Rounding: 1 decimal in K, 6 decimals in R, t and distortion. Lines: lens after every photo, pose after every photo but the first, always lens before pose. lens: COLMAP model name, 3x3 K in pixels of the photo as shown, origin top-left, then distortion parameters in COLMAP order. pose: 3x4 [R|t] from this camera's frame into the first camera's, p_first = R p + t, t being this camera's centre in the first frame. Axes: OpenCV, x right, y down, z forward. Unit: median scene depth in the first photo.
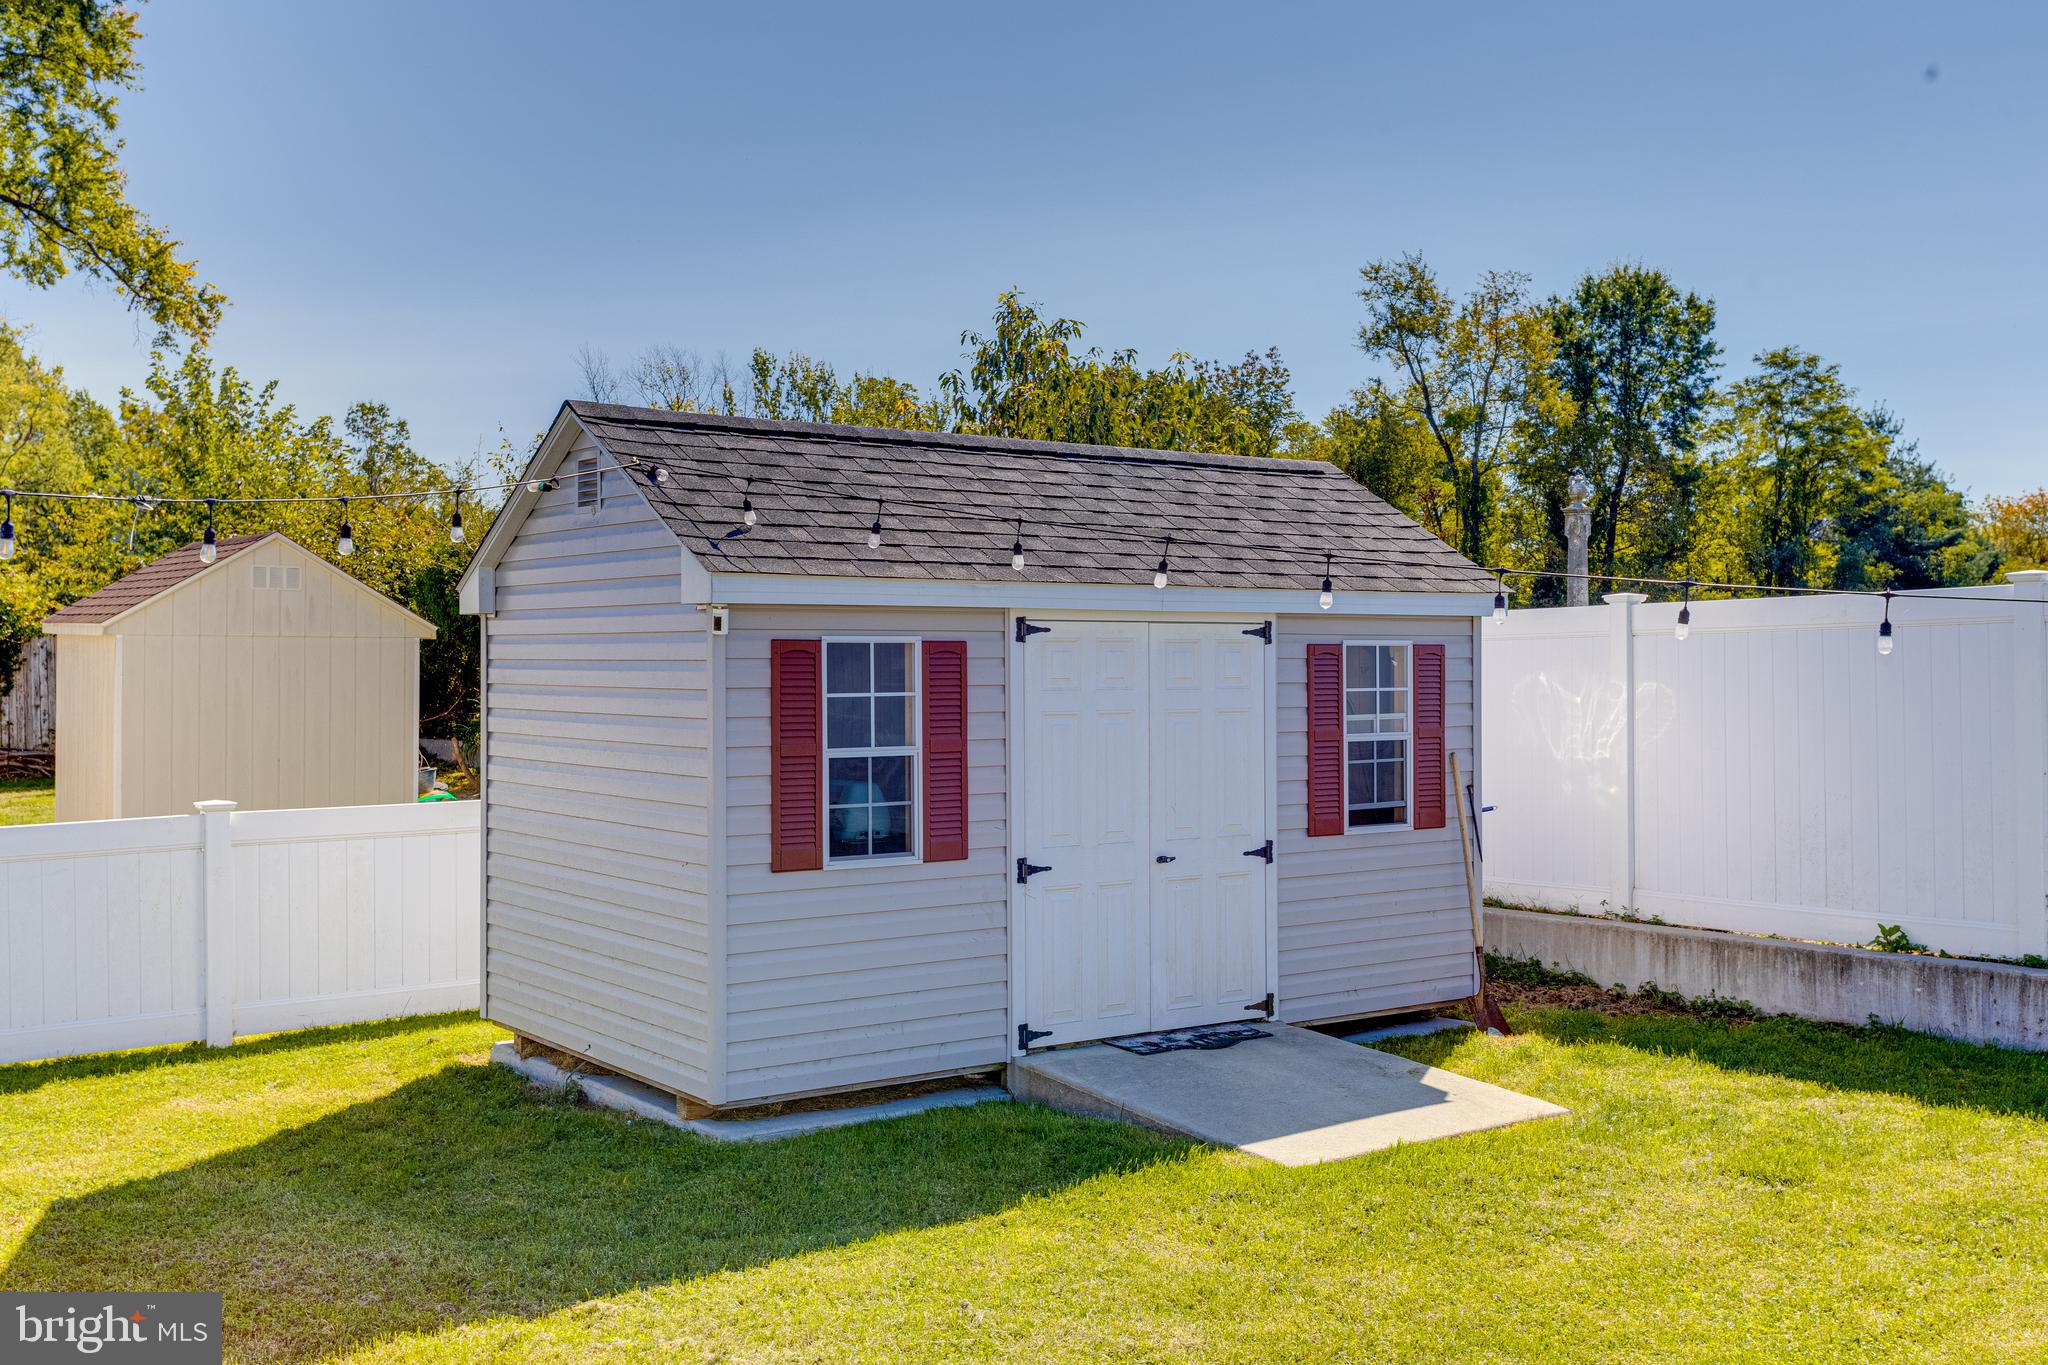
lens RADIAL K [[2016.7, 0, 1024.0], [0, 2016.7, 682.5], [0, 0, 1]] dist [0.000463, 0.000709]
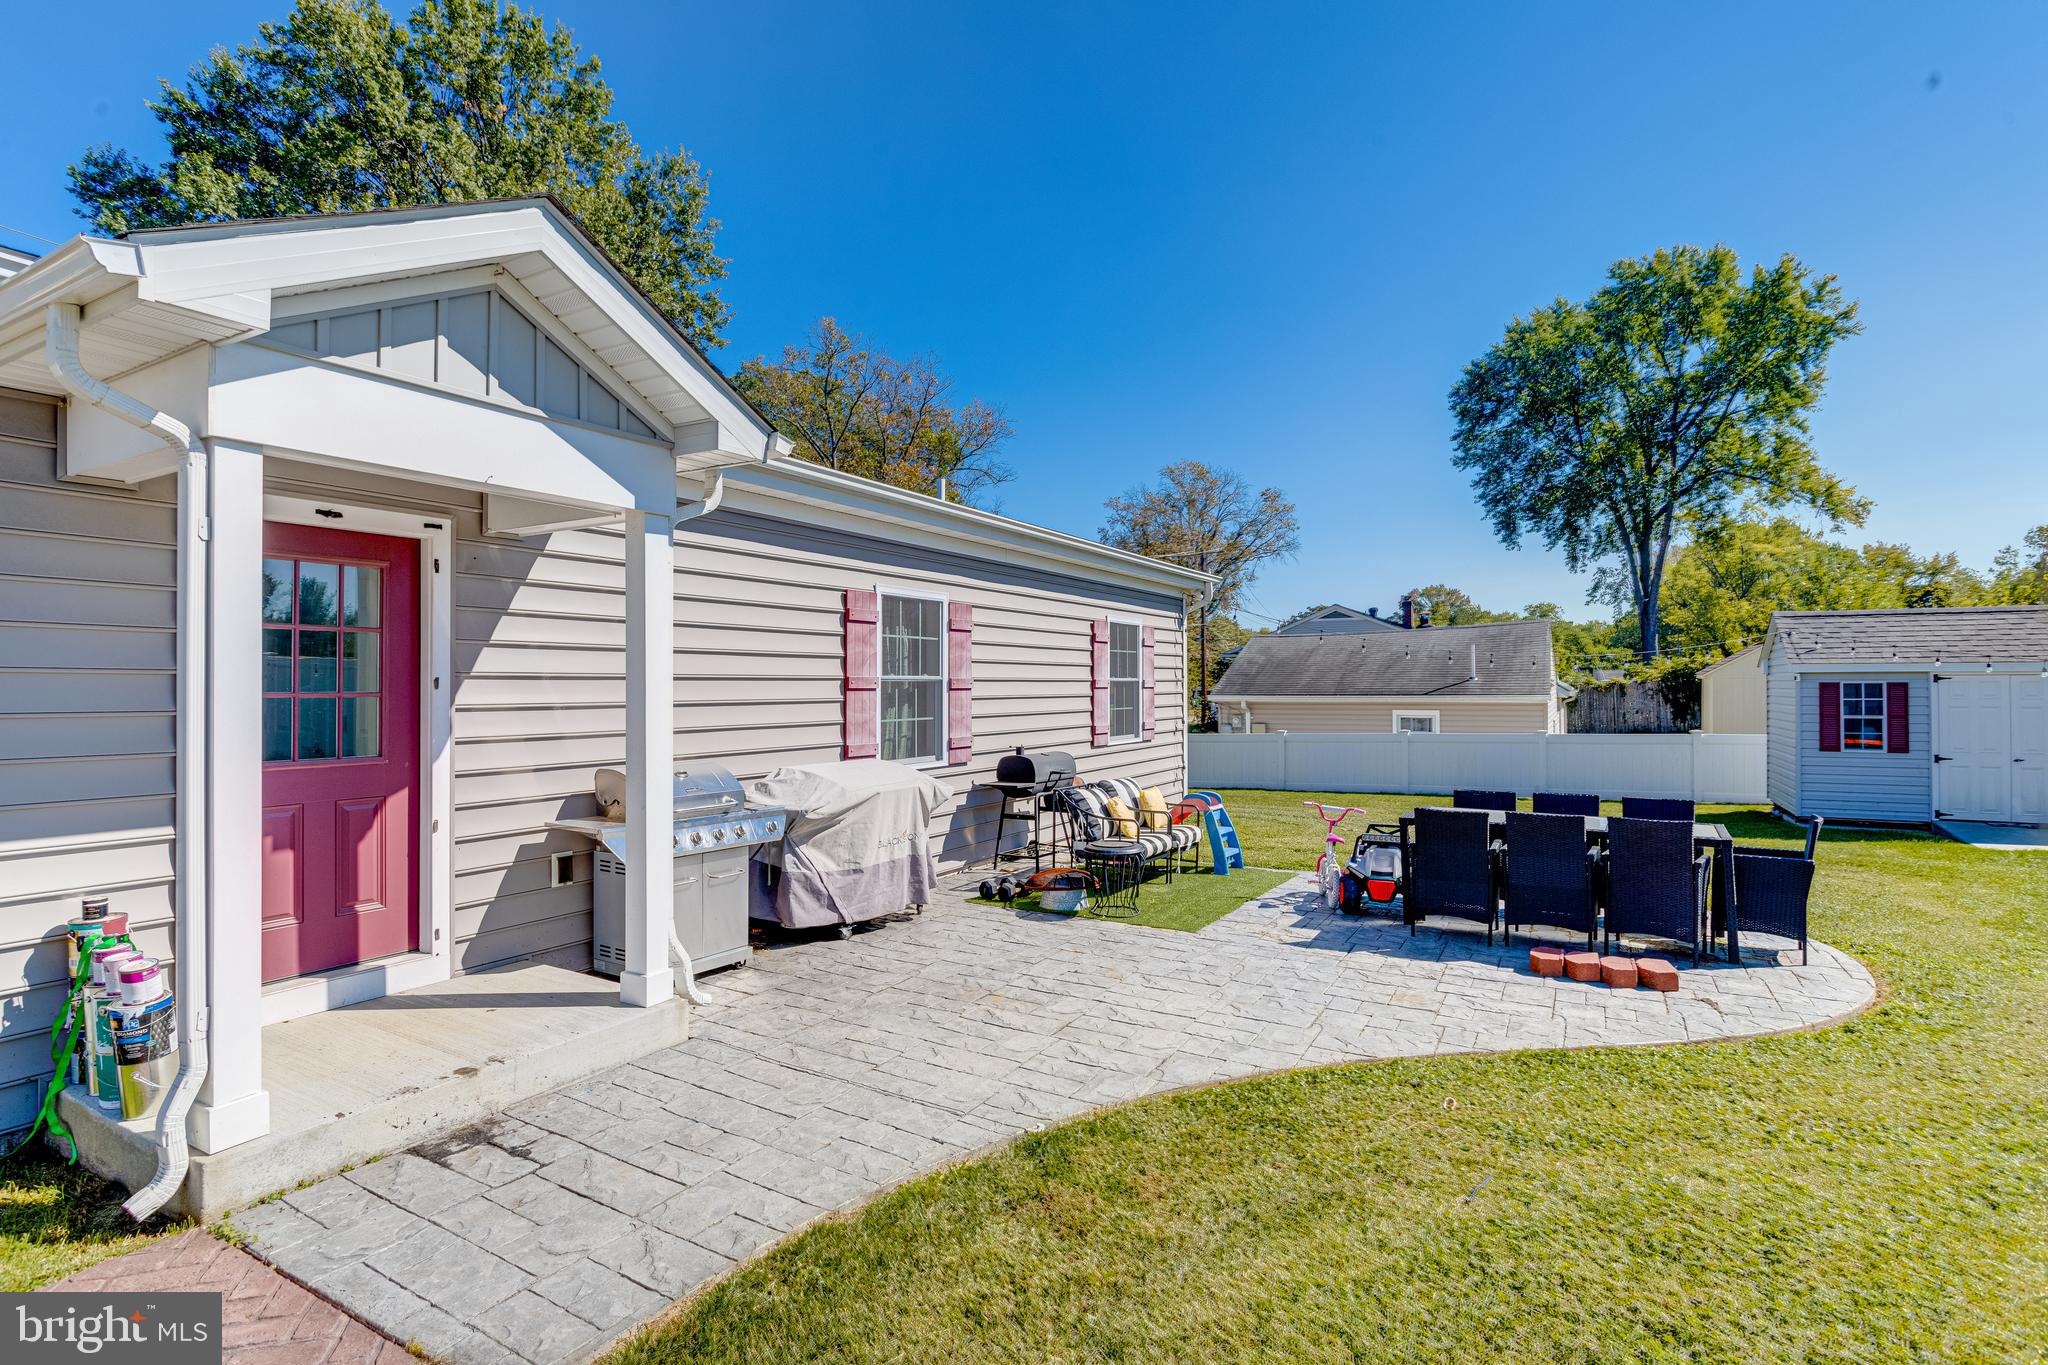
lens RADIAL K [[1006.0, 0, 1016.4], [0, 1006.0, 682.0], [0, 0, 1]] dist [-0.040859, 0.014753]
pose [[0.406833, -0.003669, -0.913495, 0.778093], [-0.009156, 0.999925, -0.008094, 0.003260], [0.913457, 0.011656, 0.406769, -0.850924]]
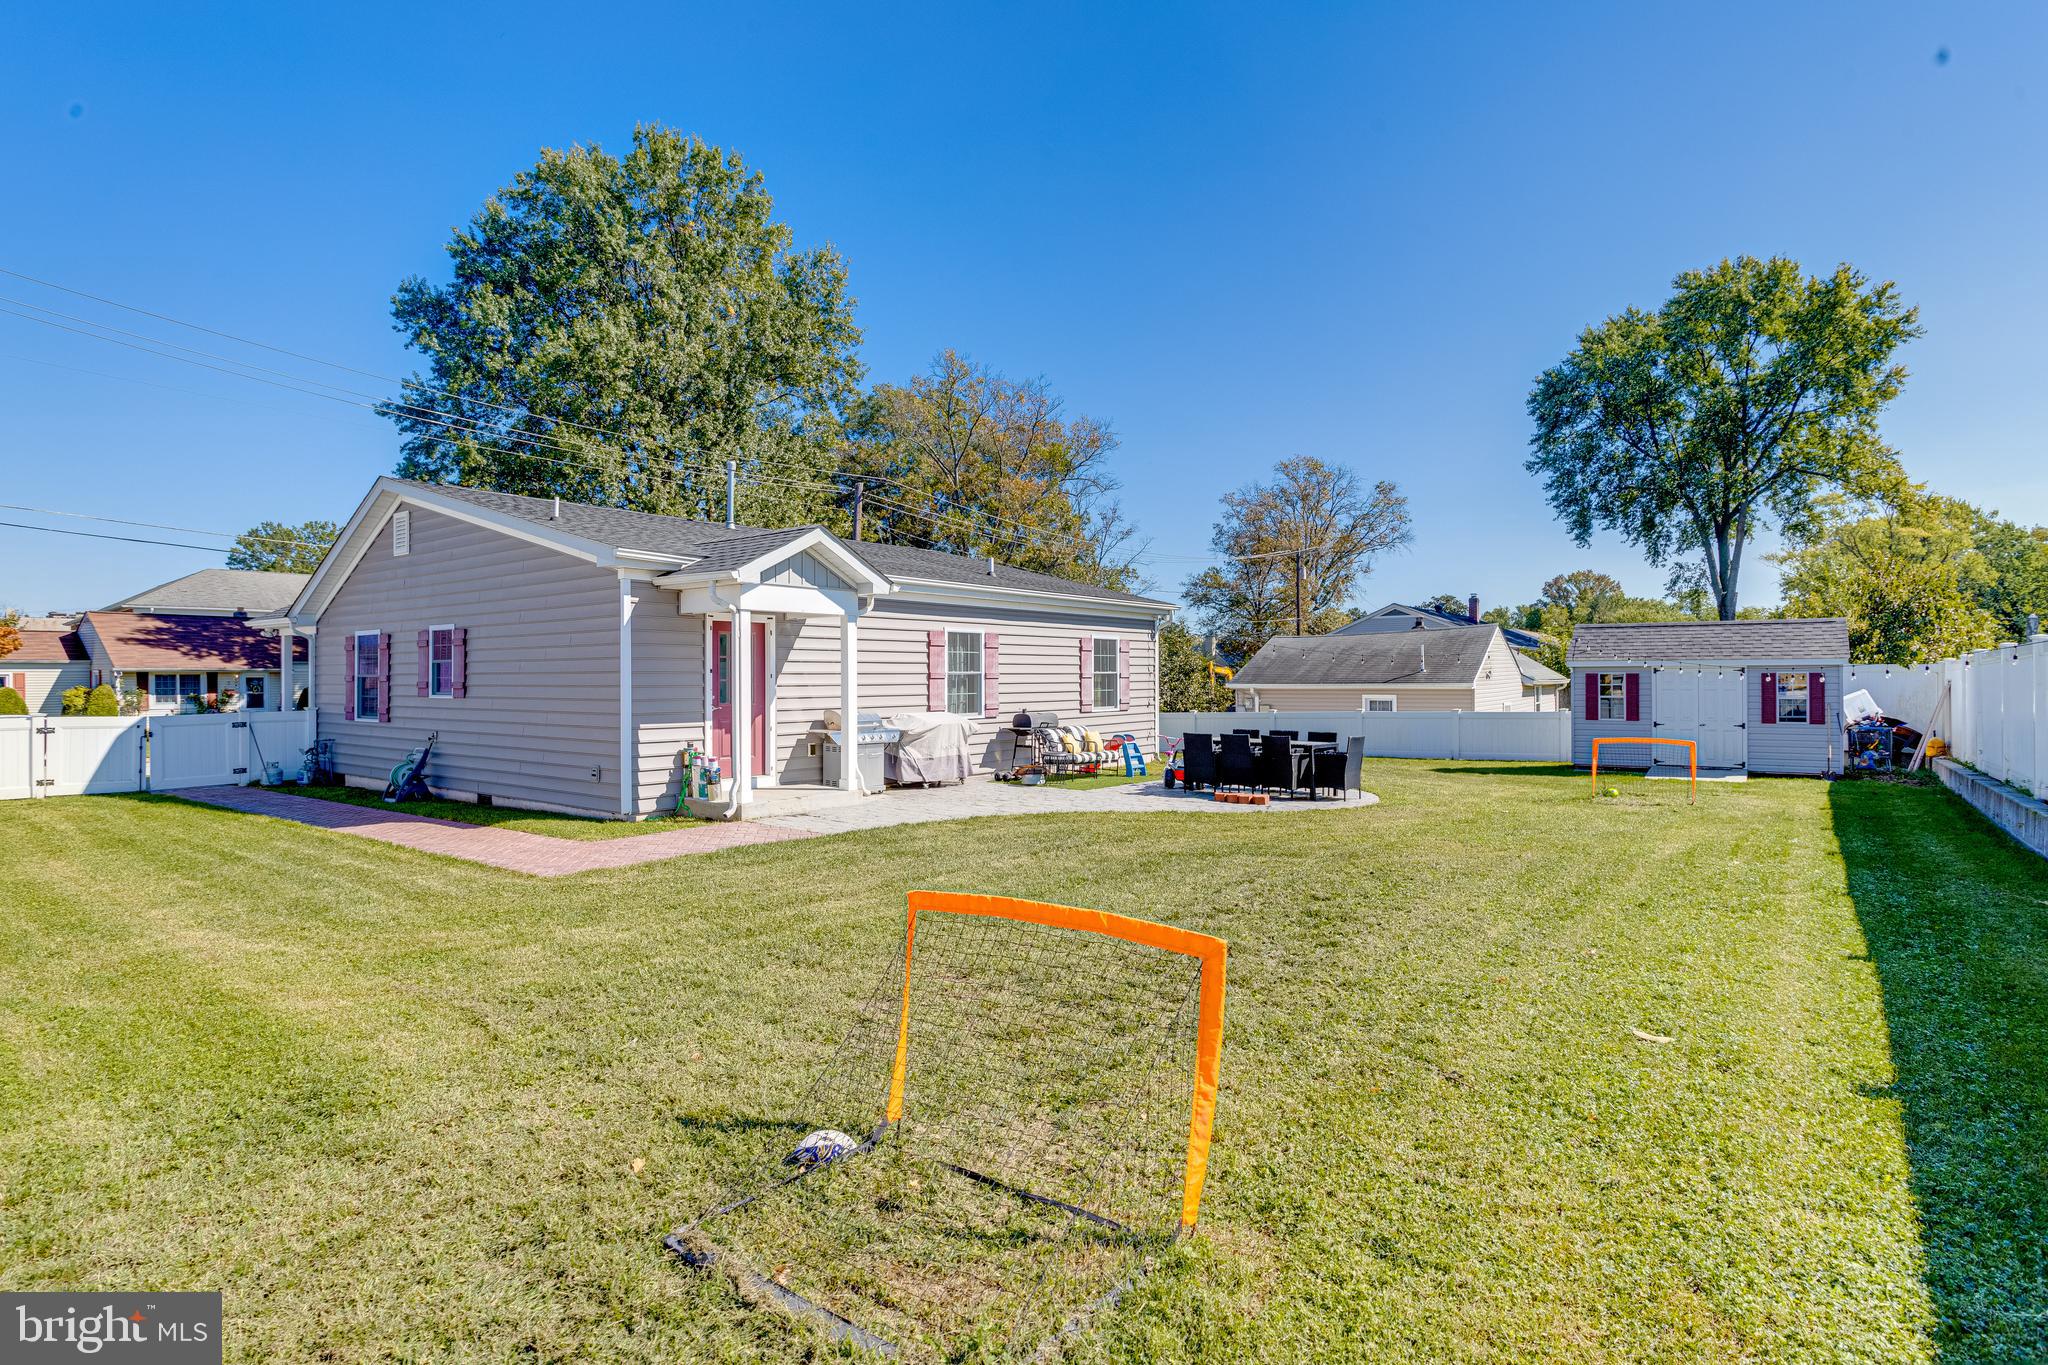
lens RADIAL K [[1036.0, 0, 1024.0], [0, 1036.0, 682.5], [0, 0, 1]] dist [-0.068028, 0.057076]
pose [[0.290029, 0.004590, -0.957007, 1.766709], [-0.007809, 0.999967, 0.002429, 0.005342], [0.956986, 0.006768, 0.290055, -1.011246]]
